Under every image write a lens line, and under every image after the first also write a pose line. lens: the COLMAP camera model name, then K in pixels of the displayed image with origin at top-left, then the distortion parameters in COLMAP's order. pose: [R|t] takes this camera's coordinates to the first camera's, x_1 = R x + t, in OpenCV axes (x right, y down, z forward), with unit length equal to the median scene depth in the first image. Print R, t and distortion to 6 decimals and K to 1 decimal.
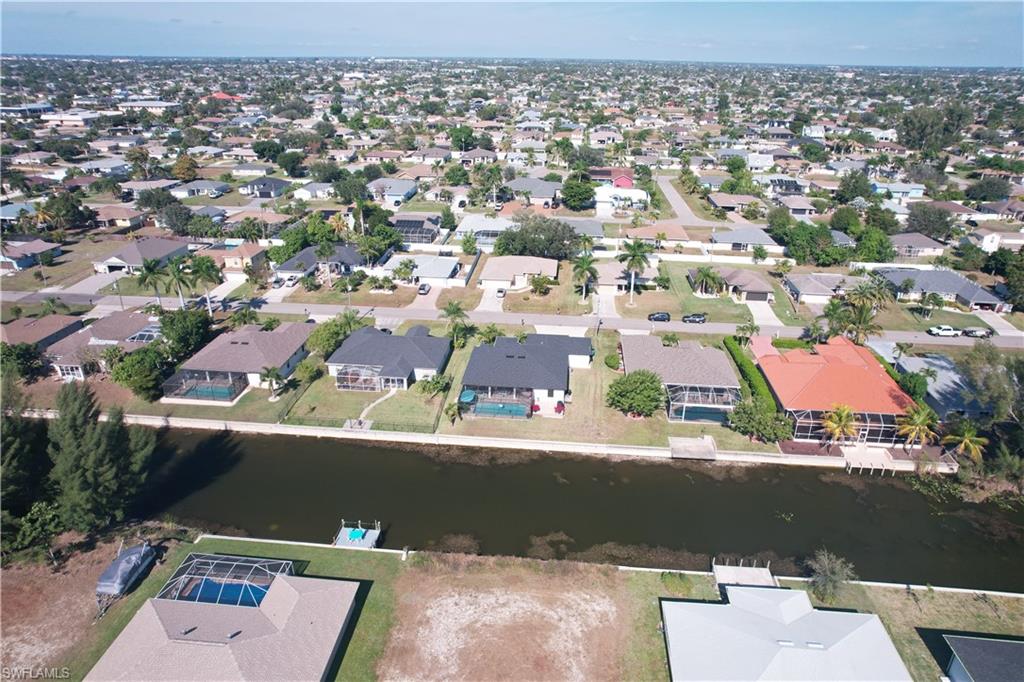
lens RADIAL K [[657.0, 0, 517.9], [0, 657.0, 341.0], [0, 0, 1]] dist [-0.073833, 0.065289]
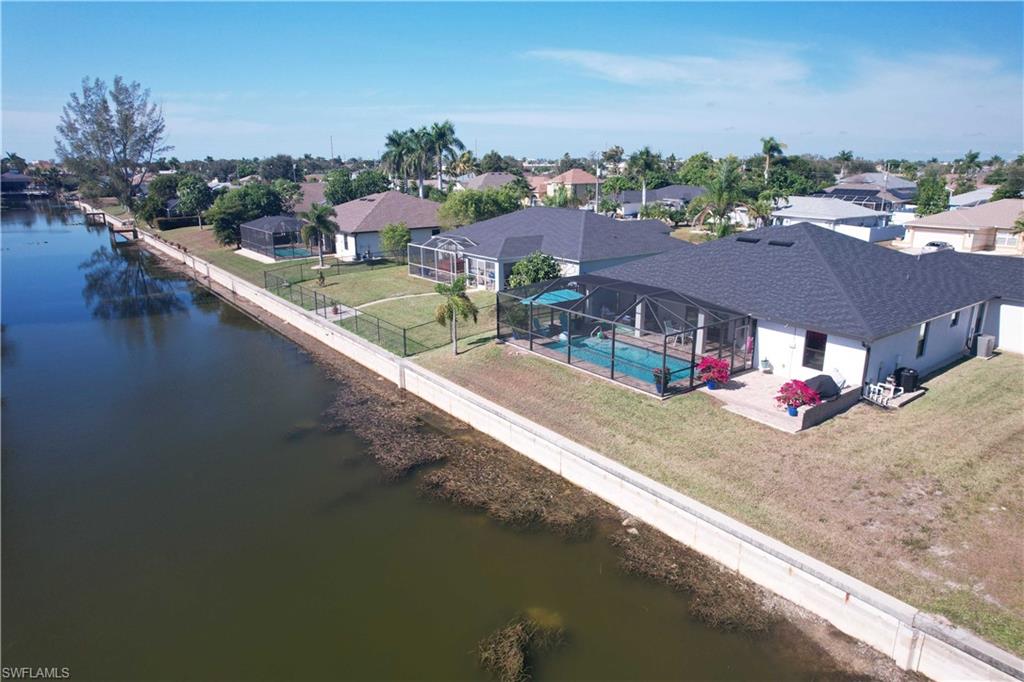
lens RADIAL K [[657.0, 0, 517.9], [0, 657.0, 341.0], [0, 0, 1]] dist [-0.073833, 0.065289]
pose [[0.676066, 0.184751, -0.713304, 0.104993], [-0.289260, 0.956889, -0.026317, 0.079640], [0.677690, 0.224122, 0.700361, 0.505412]]
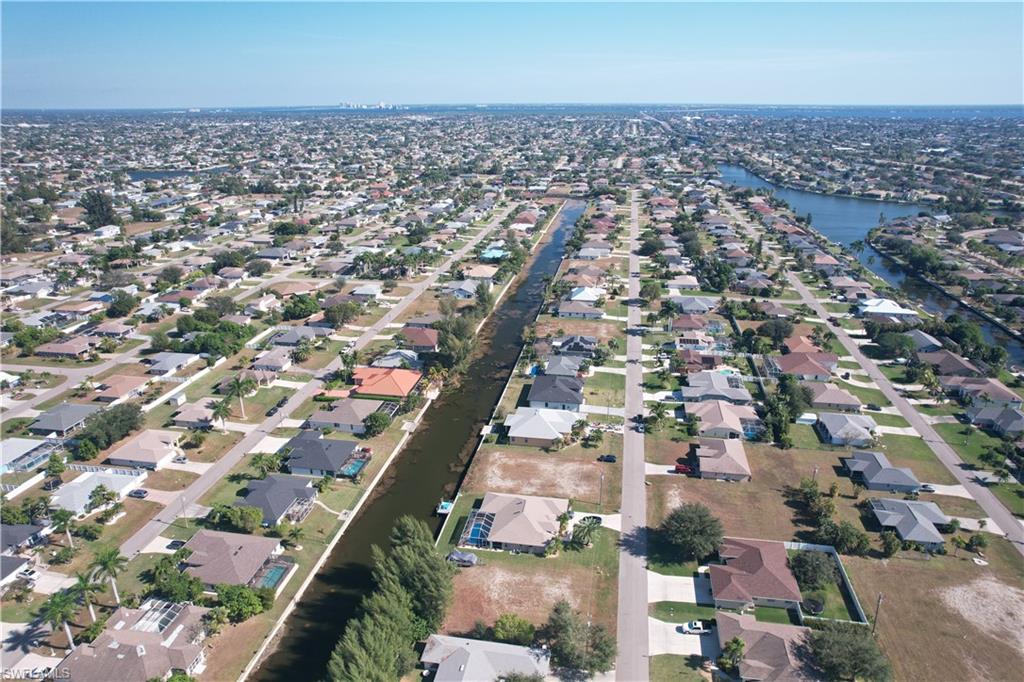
lens RADIAL K [[657.0, 0, 517.9], [0, 657.0, 341.0], [0, 0, 1]] dist [-0.073833, 0.065289]
pose [[0.077536, -0.354635, 0.931784, -1.053622], [0.401659, 0.866508, 0.296368, -0.379113], [-0.912501, 0.351280, 0.209628, 0.051712]]
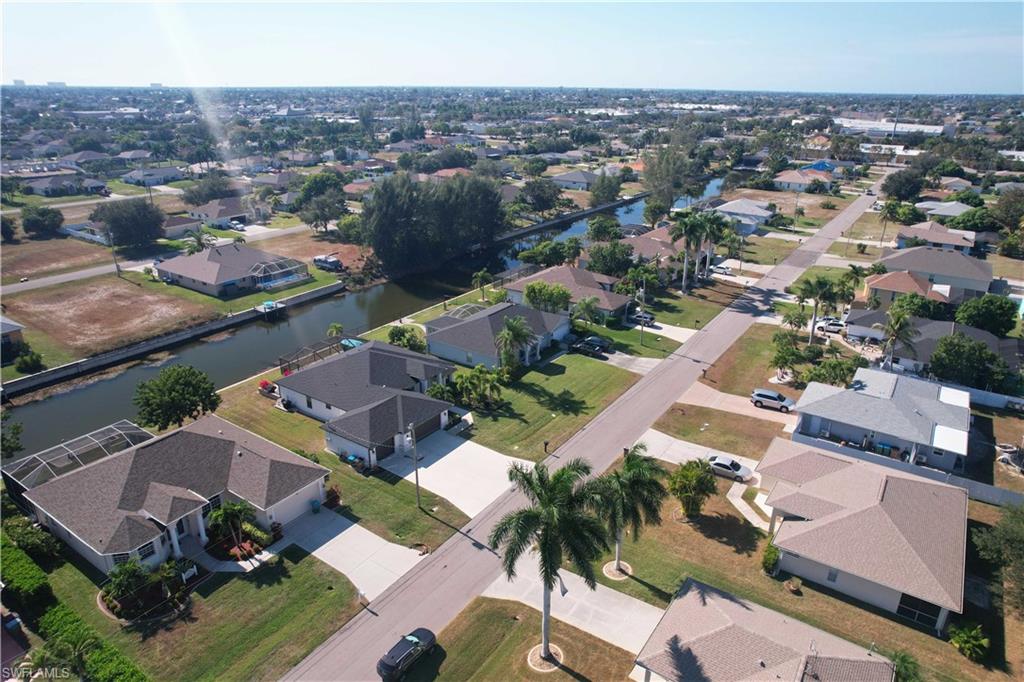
lens RADIAL K [[657.0, 0, 517.9], [0, 657.0, 341.0], [0, 0, 1]] dist [-0.073833, 0.065289]
pose [[-0.487710, 0.305117, -0.817950, 0.367331], [-0.363571, 0.780832, 0.508053, -0.307770], [0.793697, 0.545166, -0.269888, 0.952709]]
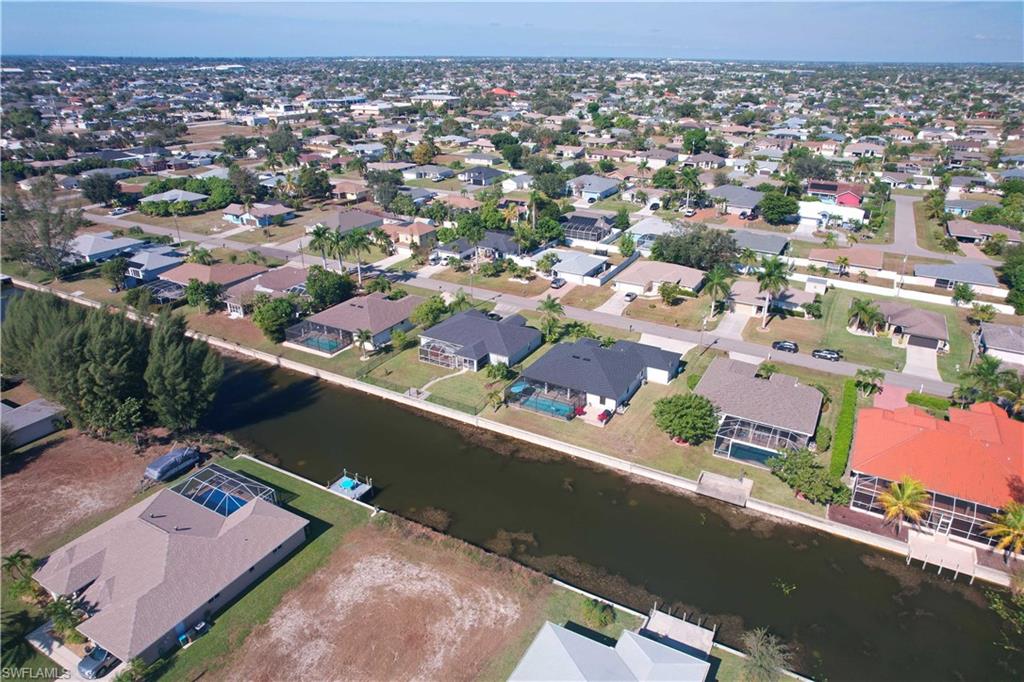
lens RADIAL K [[657.0, 0, 517.9], [0, 657.0, 341.0], [0, 0, 1]] dist [-0.073833, 0.065289]
pose [[0.914676, 0.158323, -0.371890, 0.192791], [-0.159015, 0.986849, 0.029024, -0.010488], [0.371594, 0.032589, 0.927823, 0.035016]]
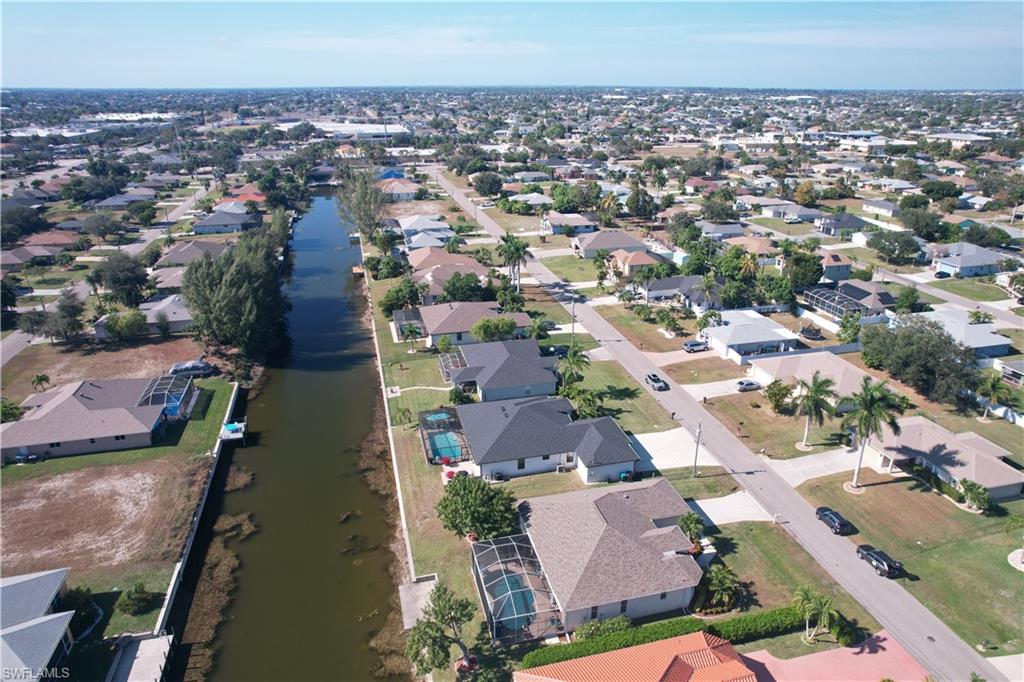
lens RADIAL K [[657.0, 0, 517.9], [0, 657.0, 341.0], [0, 0, 1]] dist [-0.073833, 0.065289]
pose [[0.334018, 0.336695, -0.880380, 0.514253], [-0.376970, 0.903790, 0.202625, -0.170058], [0.863901, 0.264196, 0.428806, 0.442749]]
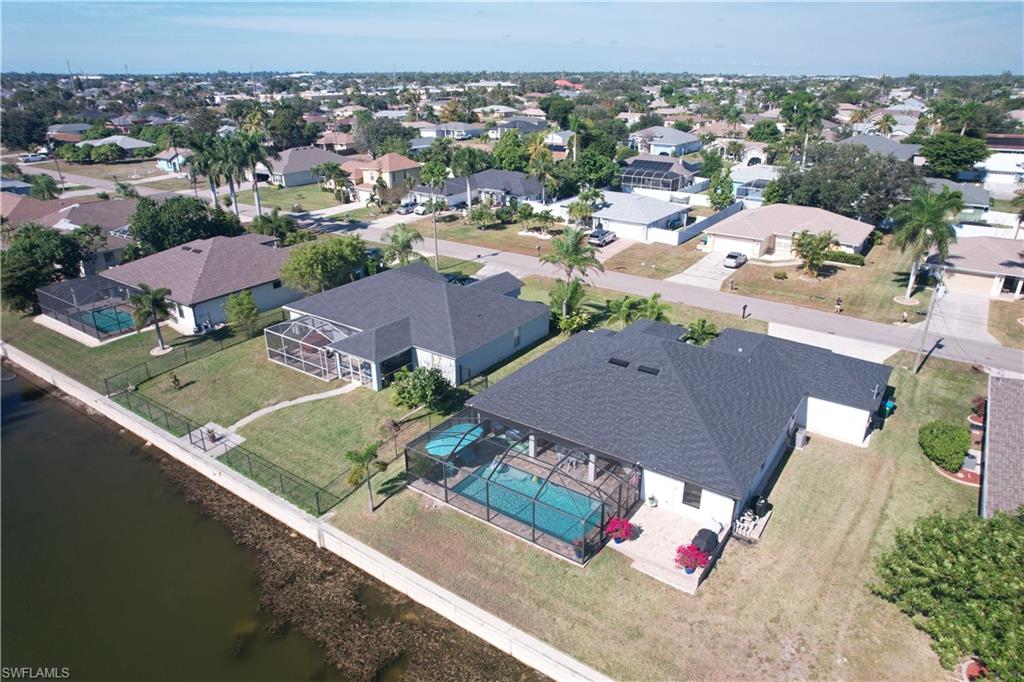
lens RADIAL K [[657.0, 0, 517.9], [0, 657.0, 341.0], [0, 0, 1]] dist [-0.073833, 0.065289]
pose [[0.868349, 0.180356, -0.461998, 0.074672], [-0.191656, 0.981197, 0.022815, 0.010339], [0.457425, 0.068733, 0.886588, 0.461981]]
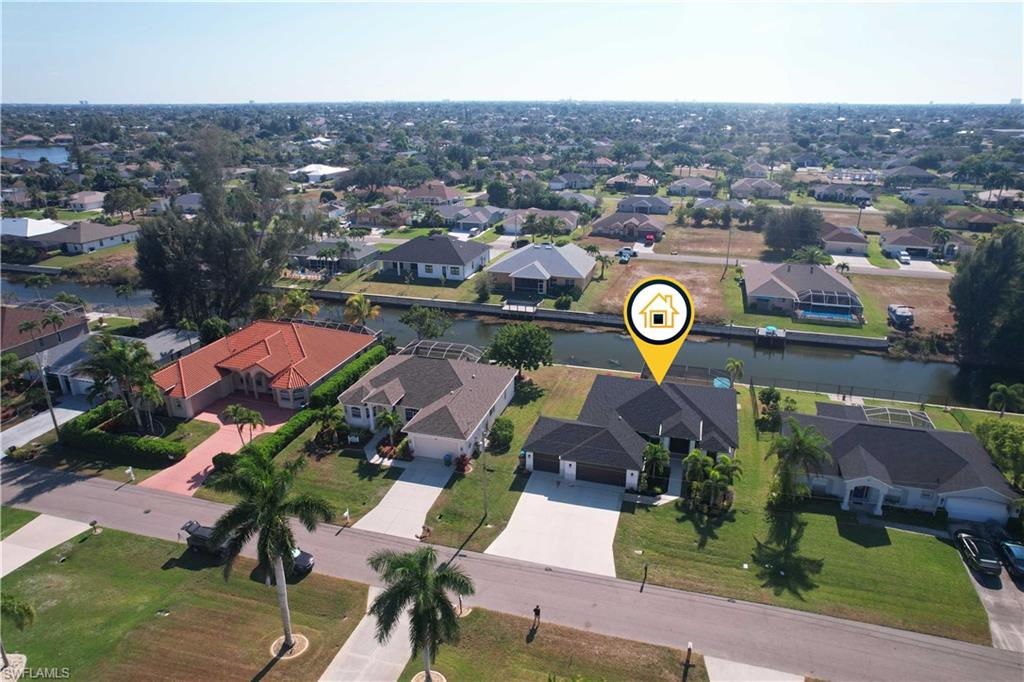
lens RADIAL K [[657.0, 0, 517.9], [0, 657.0, 341.0], [0, 0, 1]] dist [-0.073833, 0.065289]
pose [[-0.980426, -0.078832, 0.180418, 0.020372], [0.069057, 0.720448, 0.690062, -0.351956], [-0.184381, 0.689014, -0.700902, 1.053386]]
